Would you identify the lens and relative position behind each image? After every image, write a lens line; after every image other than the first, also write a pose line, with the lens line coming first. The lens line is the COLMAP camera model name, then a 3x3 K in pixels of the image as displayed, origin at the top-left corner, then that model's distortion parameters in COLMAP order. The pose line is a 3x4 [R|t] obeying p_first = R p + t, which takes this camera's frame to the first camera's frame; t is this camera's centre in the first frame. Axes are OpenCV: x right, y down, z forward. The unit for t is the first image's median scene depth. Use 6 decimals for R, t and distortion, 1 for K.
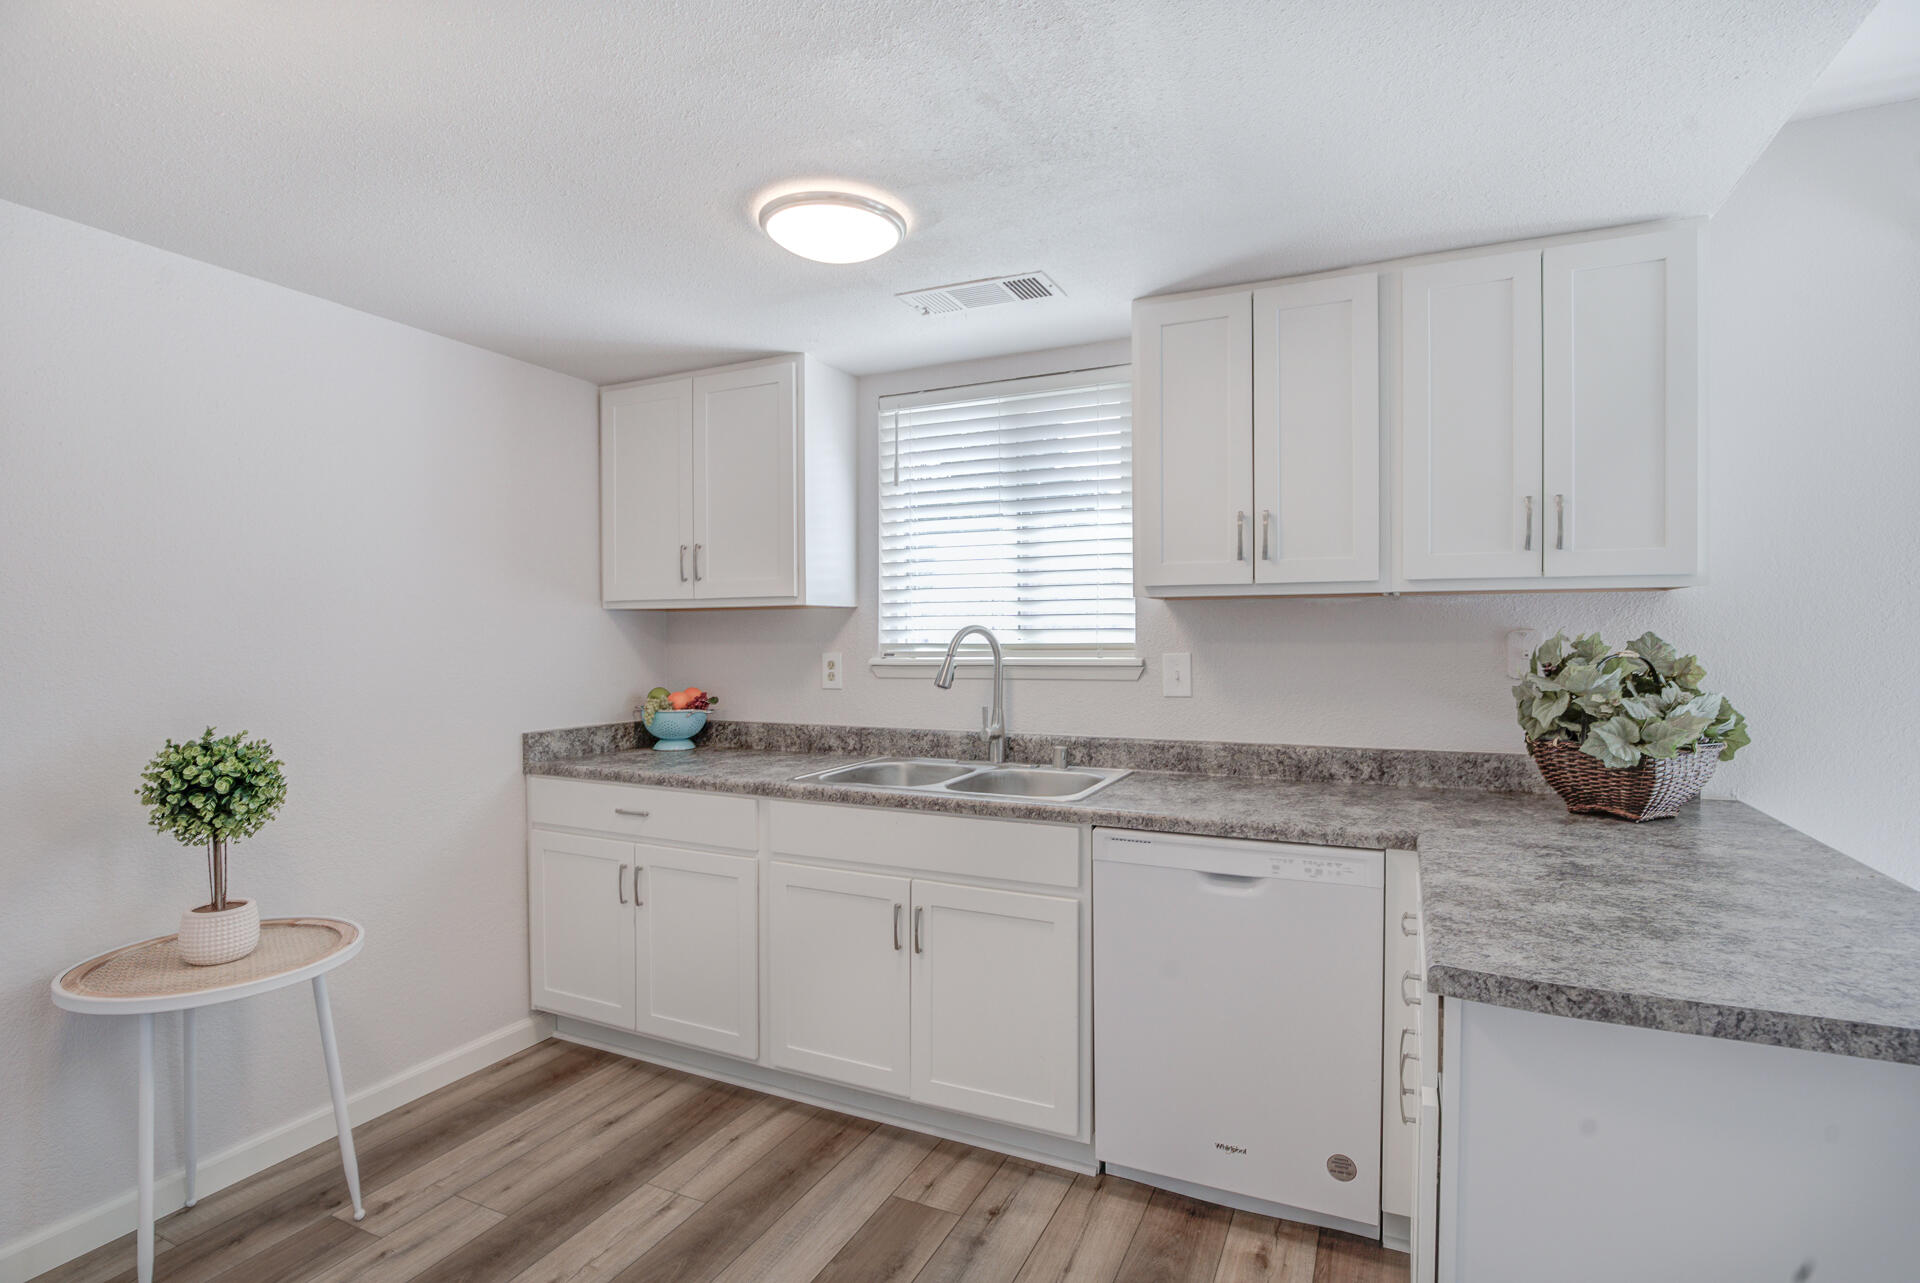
lens RADIAL K [[926.1, 0, 967.3], [0, 926.1, 642.6], [0, 0, 1]] dist [-0.039098, 0.007666]
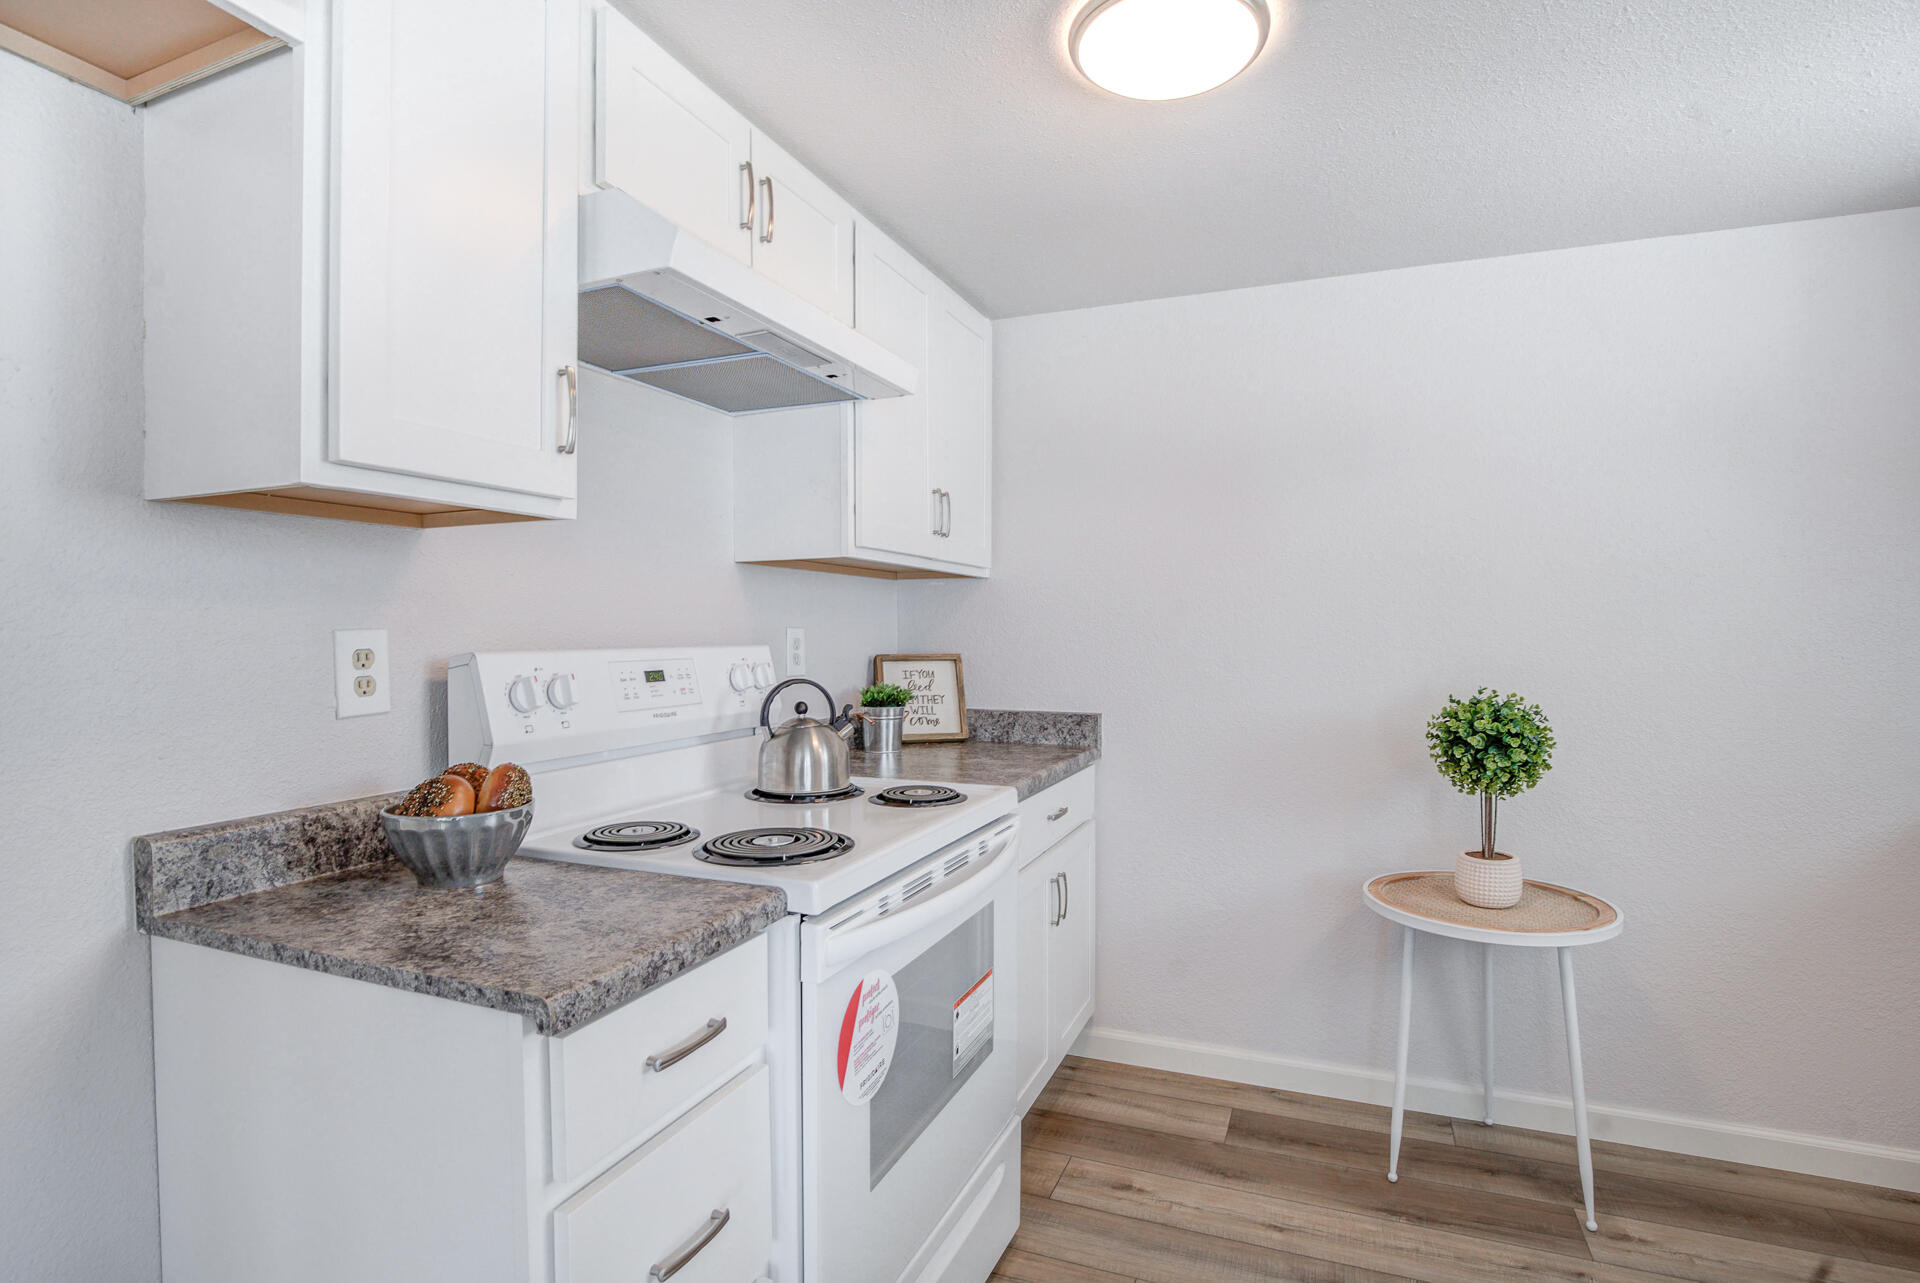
lens RADIAL K [[933.2, 0, 963.8], [0, 933.2, 639.7], [0, 0, 1]] dist [-0.036510, 0.008347]
pose [[0.046787, 0.013840, -0.998809, 0.167062], [-0.004309, 0.999898, 0.013653, 0.017569], [0.998896, 0.003665, 0.046842, 0.234036]]
